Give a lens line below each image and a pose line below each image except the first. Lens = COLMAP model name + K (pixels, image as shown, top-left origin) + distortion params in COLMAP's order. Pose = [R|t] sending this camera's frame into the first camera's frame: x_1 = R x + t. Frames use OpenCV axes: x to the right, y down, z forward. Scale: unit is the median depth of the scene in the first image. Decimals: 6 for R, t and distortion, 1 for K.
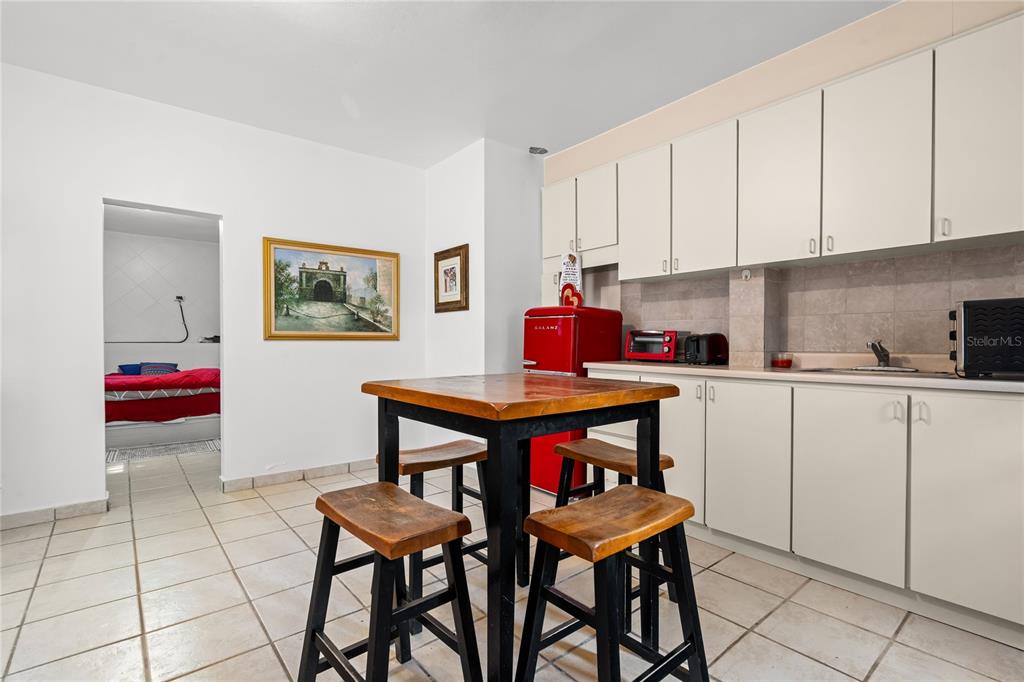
lens RADIAL K [[463.9, 0, 510.6], [0, 463.9, 342.4], [0, 0, 1]] dist [0.002490, 0.000088]
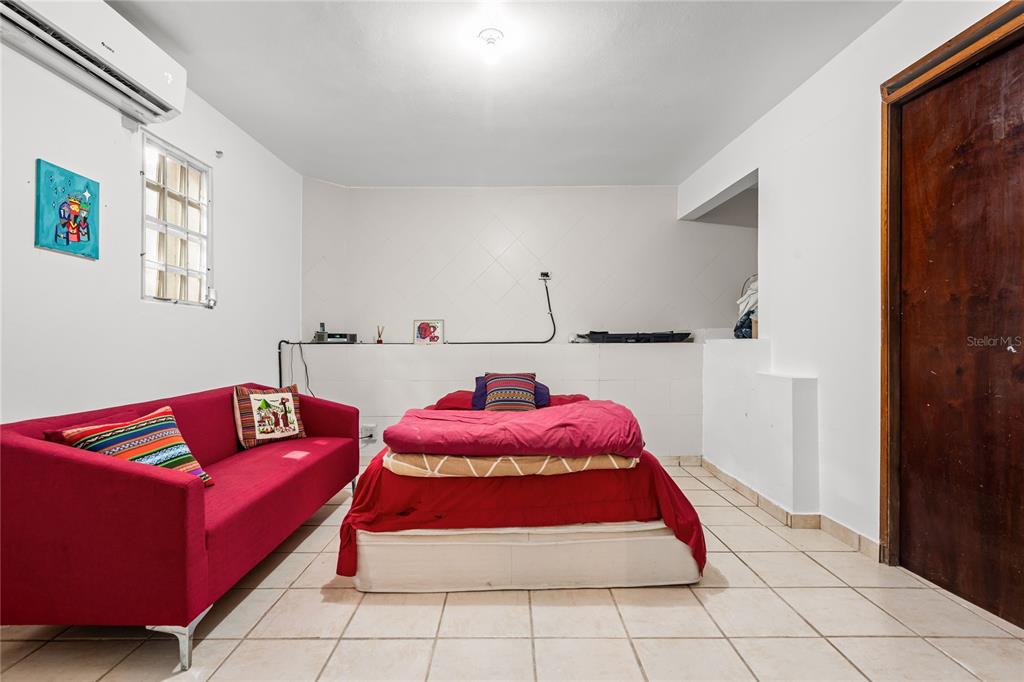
lens RADIAL K [[463.9, 0, 512.0], [0, 463.9, 340.4], [0, 0, 1]] dist [0.002490, 0.000088]
pose [[0.772961, -0.001174, -0.634453, -0.490453], [-0.001506, 0.999992, -0.003685, -0.000240], [0.634452, 0.003804, 0.772953, 0.684565]]
